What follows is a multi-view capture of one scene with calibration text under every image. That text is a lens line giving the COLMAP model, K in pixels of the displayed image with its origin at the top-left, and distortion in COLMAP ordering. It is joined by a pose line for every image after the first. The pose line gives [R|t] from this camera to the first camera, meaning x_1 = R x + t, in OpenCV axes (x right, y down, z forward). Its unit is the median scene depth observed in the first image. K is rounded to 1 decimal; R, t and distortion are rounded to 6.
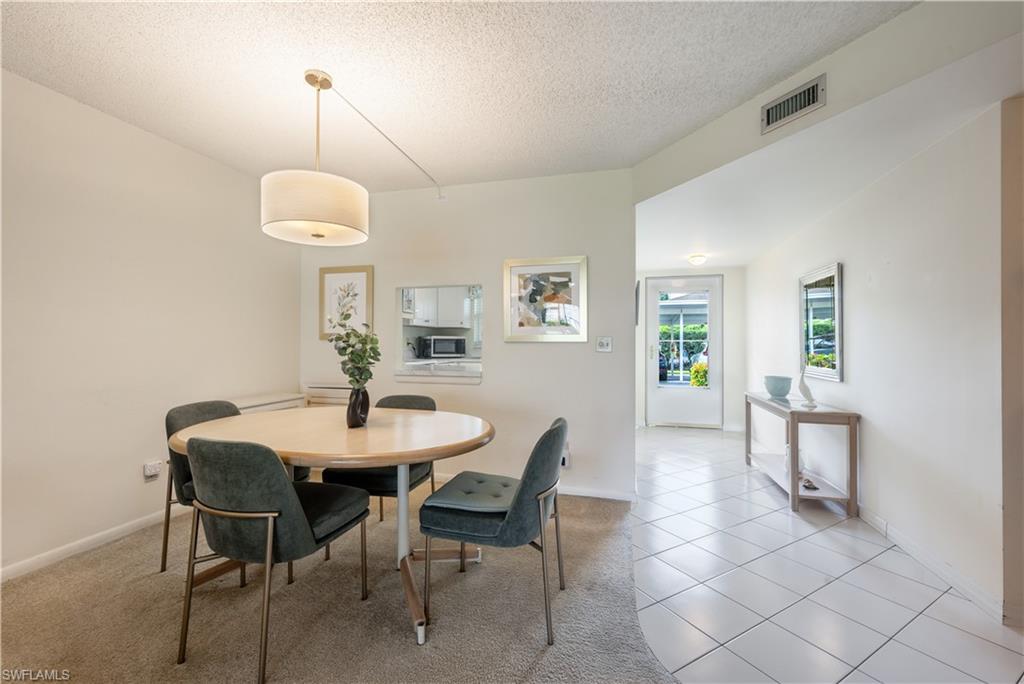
lens RADIAL K [[430.9, 0, 528.5], [0, 430.9, 332.4], [0, 0, 1]] dist [-0.005251, -0.000154]
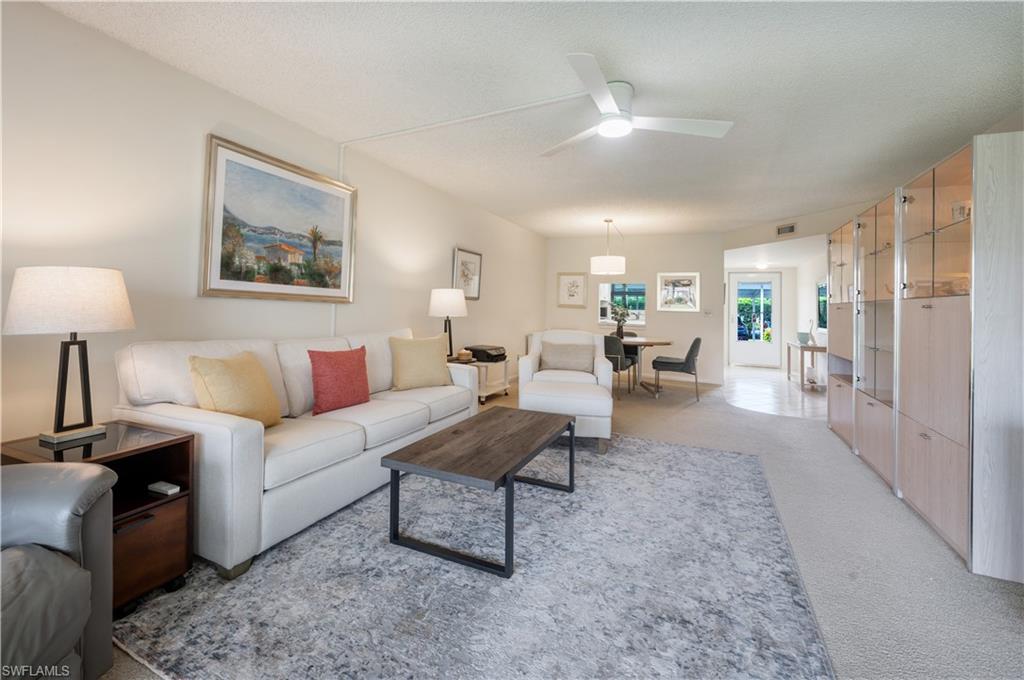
lens RADIAL K [[420.6, 0, 524.8], [0, 420.6, 309.4], [0, 0, 1]] dist [-0.001591, 0.000665]
pose [[0.983001, 0.019956, -0.182514, -0.330535], [-0.016070, 0.999612, 0.022746, -0.020818], [0.182897, -0.019426, 0.982940, -1.191568]]
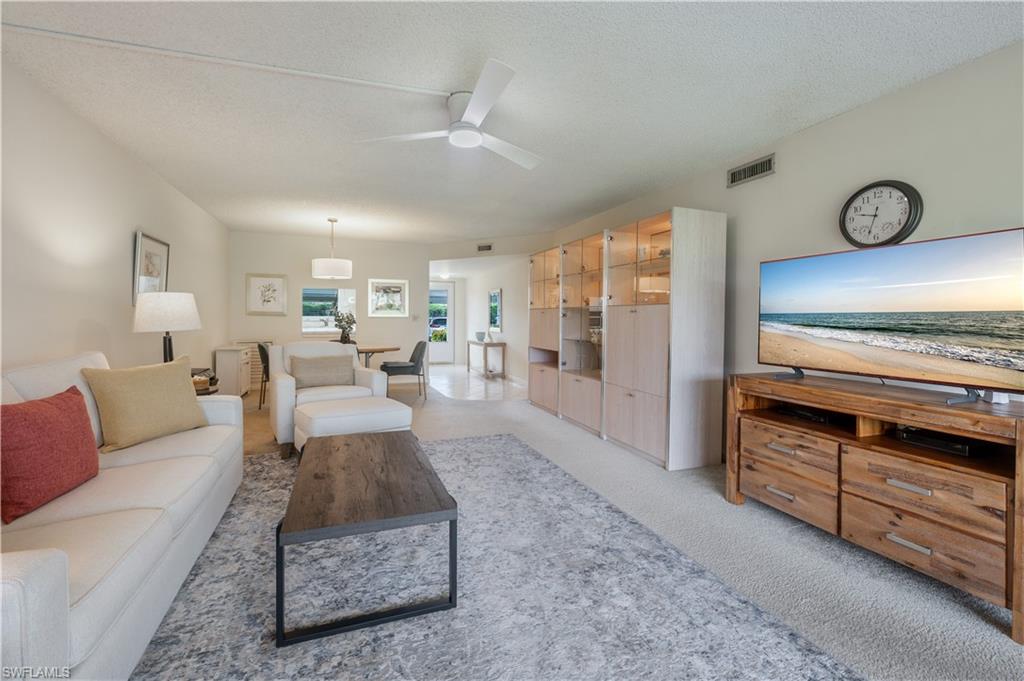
lens RADIAL K [[420.6, 0, 493.1], [0, 420.6, 329.2], [0, 0, 1]] dist [-0.001591, 0.000665]
pose [[0.849739, -0.015958, 0.526962, -0.646793], [-0.010555, 0.998826, 0.047268, -0.021825], [-0.527098, -0.045728, 0.848573, -1.115040]]
